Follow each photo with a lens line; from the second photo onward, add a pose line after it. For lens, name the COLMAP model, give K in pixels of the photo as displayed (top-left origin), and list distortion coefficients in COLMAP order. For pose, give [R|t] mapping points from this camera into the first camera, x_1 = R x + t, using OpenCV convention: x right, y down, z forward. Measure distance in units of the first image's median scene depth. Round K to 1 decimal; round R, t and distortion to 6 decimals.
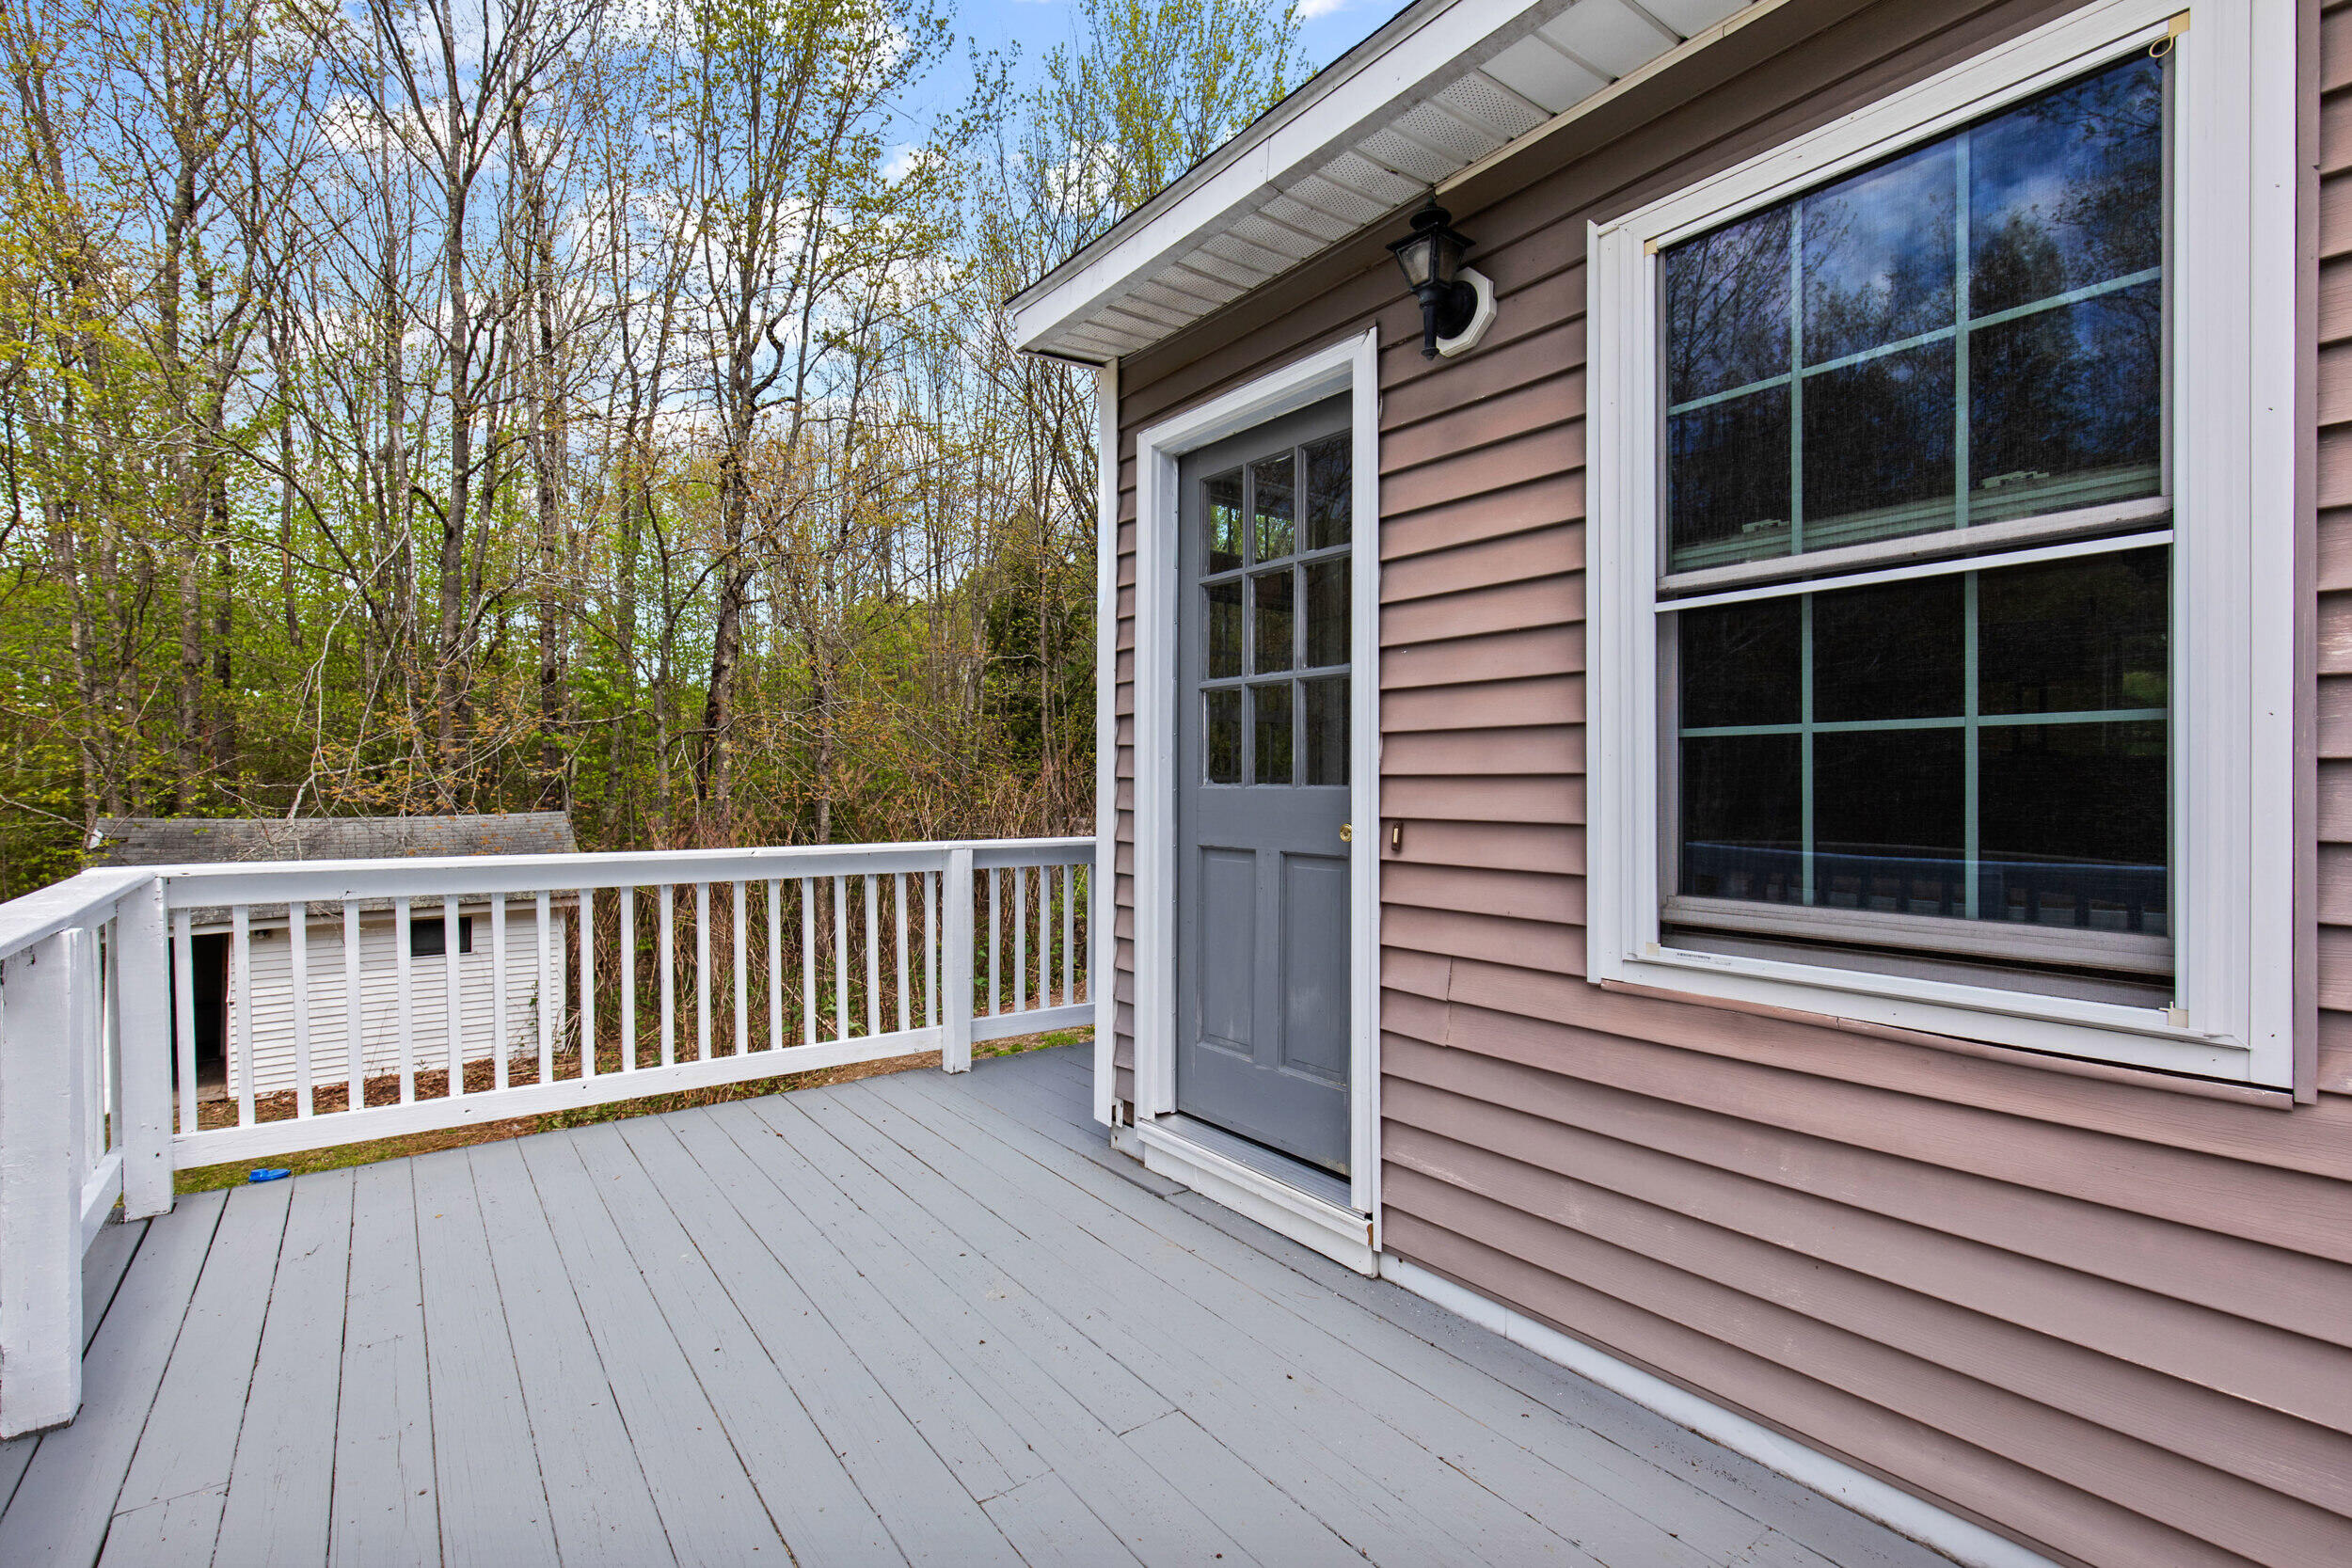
lens RADIAL K [[1052.5, 0, 1159.0], [0, 1052.5, 795.0], [0, 0, 1]] dist [0.001669, 0.000384]
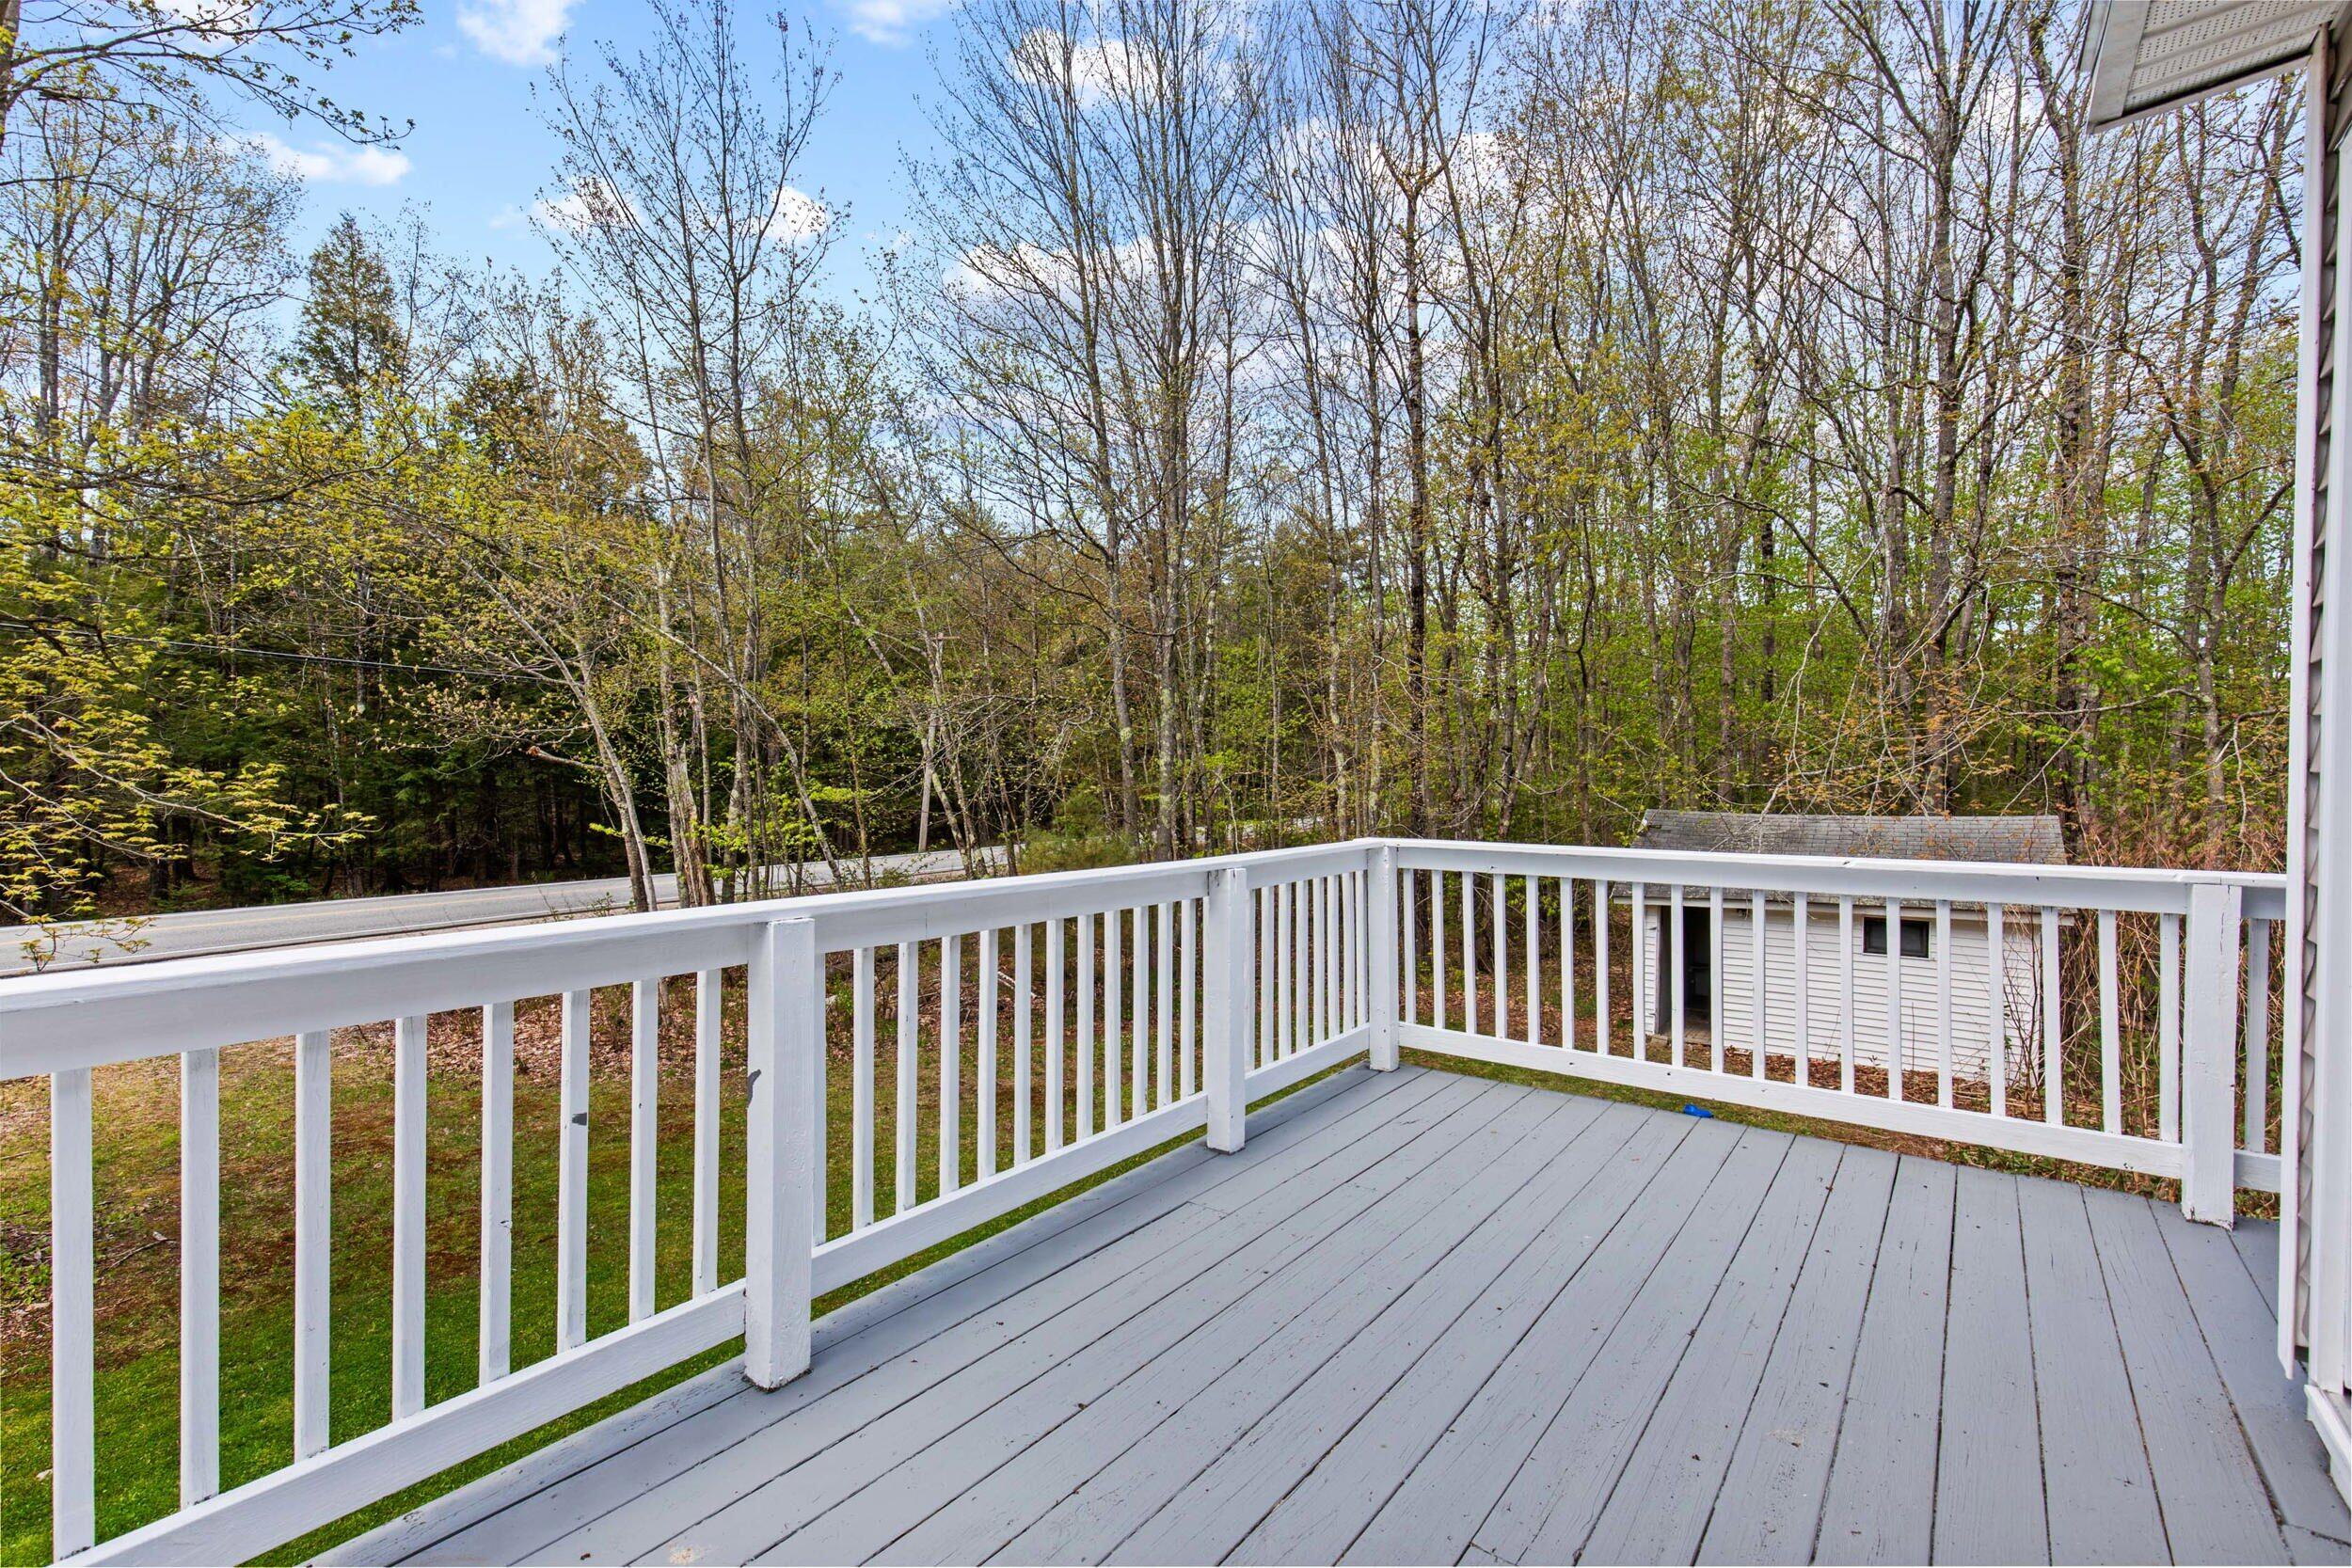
lens RADIAL K [[1052.5, 0, 1159.0], [0, 1052.5, 795.0], [0, 0, 1]] dist [0.001669, 0.000384]
pose [[0.269238, 0.011853, -0.963001, 0.099868], [-0.011761, 0.999890, 0.009019, -0.000769], [0.963002, 0.008897, 0.269348, 0.071758]]
